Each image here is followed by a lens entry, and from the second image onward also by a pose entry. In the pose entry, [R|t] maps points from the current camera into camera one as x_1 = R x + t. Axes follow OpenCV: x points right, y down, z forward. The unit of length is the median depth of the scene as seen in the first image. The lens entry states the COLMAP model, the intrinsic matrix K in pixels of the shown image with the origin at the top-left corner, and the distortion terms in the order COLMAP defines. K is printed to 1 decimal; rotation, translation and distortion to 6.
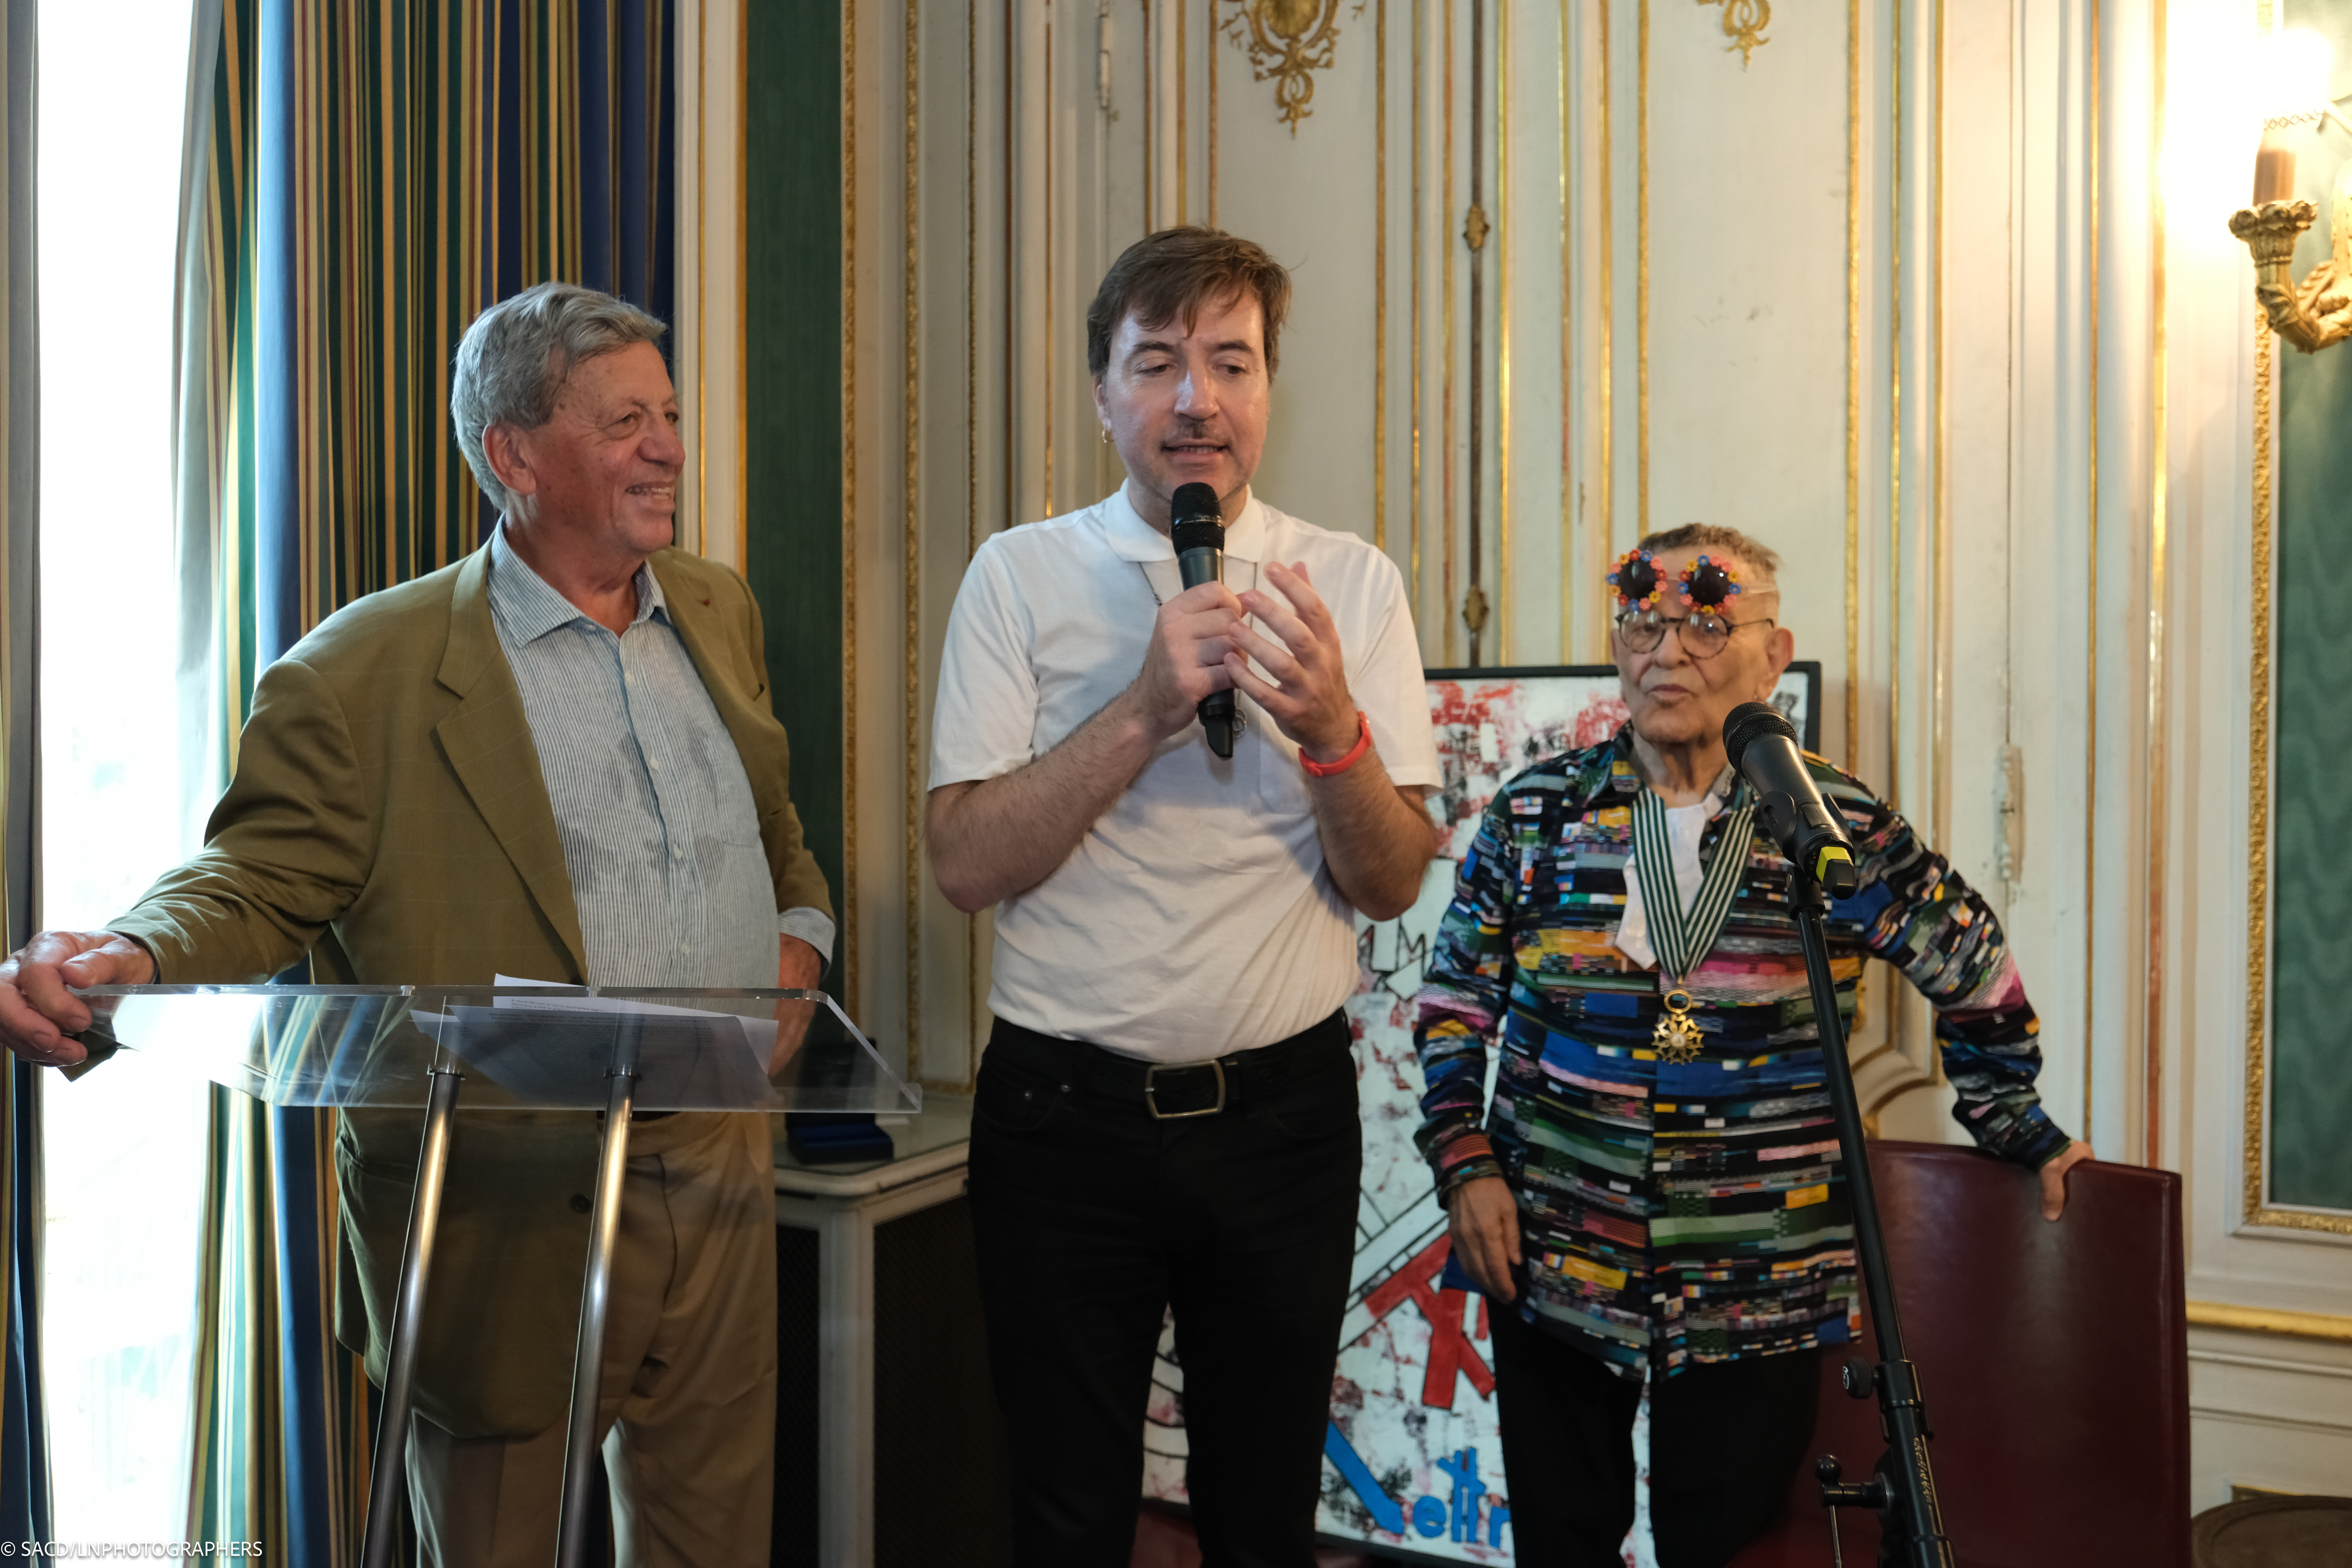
lens RADIAL K [[1885.5, 0, 1159.2], [0, 1885.5, 803.7], [0, 0, 1]] dist [-0.015915, 0.008758]
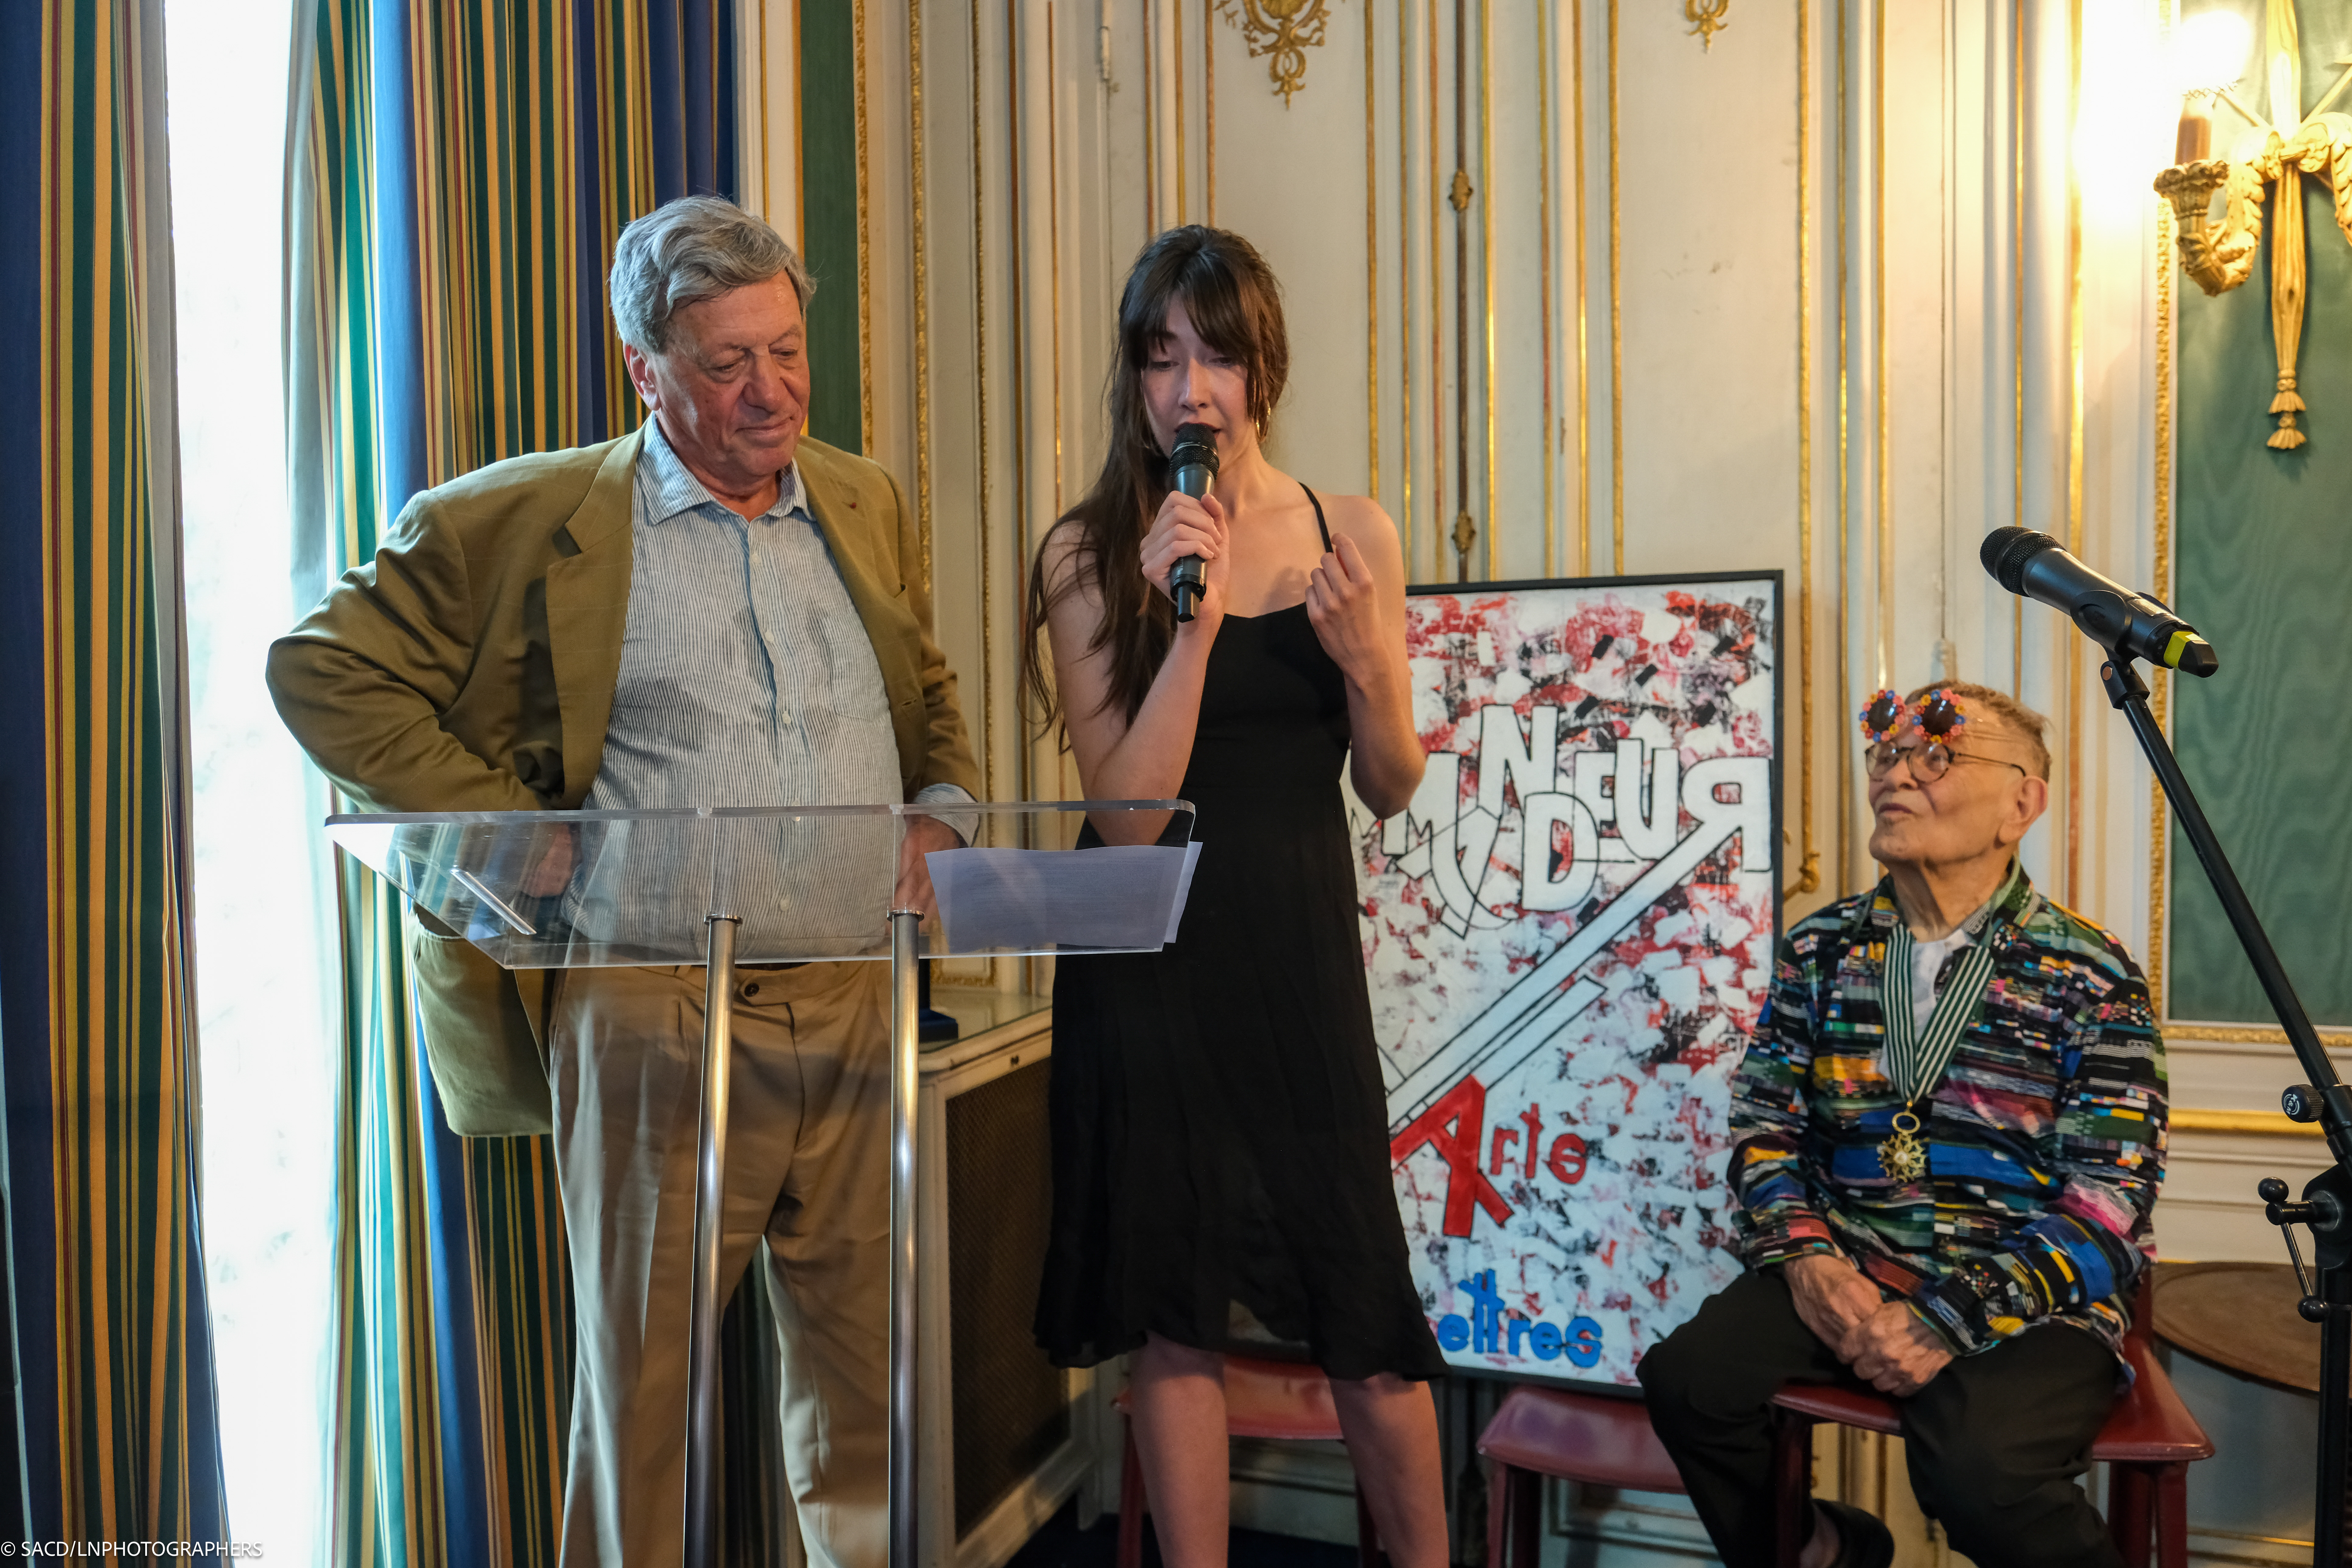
lens RADIAL K [[1593.8, 0, 1149.8], [0, 1593.8, 816.1], [0, 0, 1]] dist [-0.023228, 0.008518]
pose [[0.991242, -0.021368, 0.130316, -0.151513], [0.018161, 0.999503, 0.025749, 0.039745], [-0.130801, -0.023157, 0.991138, 0.082104]]
